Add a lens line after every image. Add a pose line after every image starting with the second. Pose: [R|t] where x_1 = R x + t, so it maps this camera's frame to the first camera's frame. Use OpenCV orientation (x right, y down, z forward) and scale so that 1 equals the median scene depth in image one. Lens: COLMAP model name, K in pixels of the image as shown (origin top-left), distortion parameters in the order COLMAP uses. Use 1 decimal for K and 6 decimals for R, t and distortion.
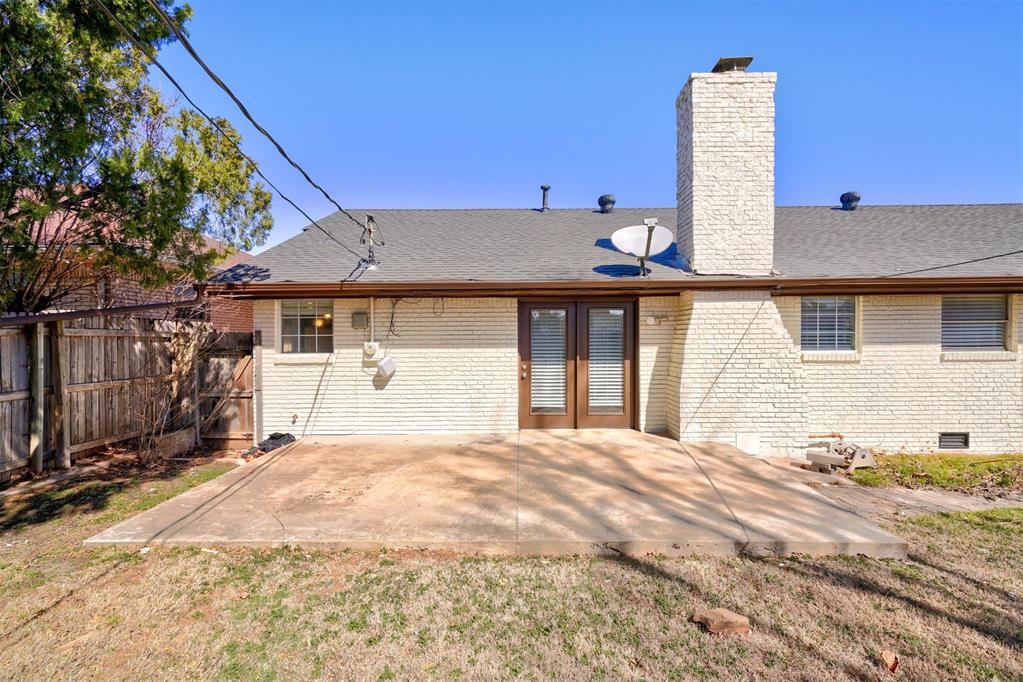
lens RADIAL K [[499.2, 0, 511.5], [0, 499.2, 342.5], [0, 0, 1]] dist [0.013514, 0.000155]
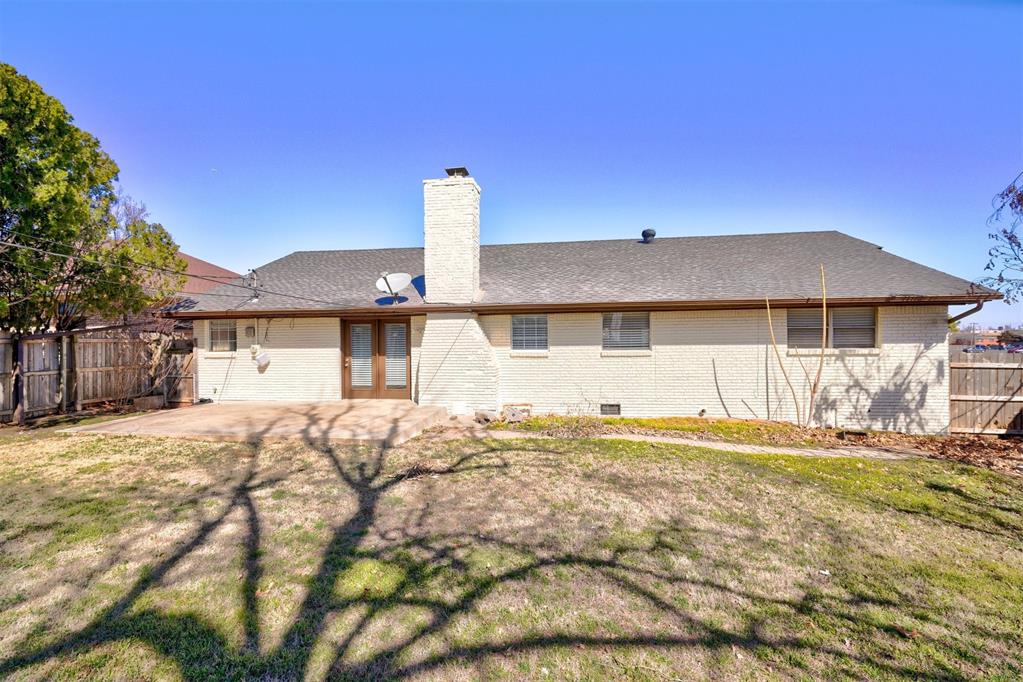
lens RADIAL K [[465.4, 0, 510.7], [0, 465.4, 339.5], [0, 0, 1]] dist [-0.001551, 0.000653]
pose [[0.991339, -0.003295, -0.131287, 0.764725], [0.002765, 0.999987, -0.004218, -0.009488], [0.131299, 0.003819, 0.991335, -0.423098]]
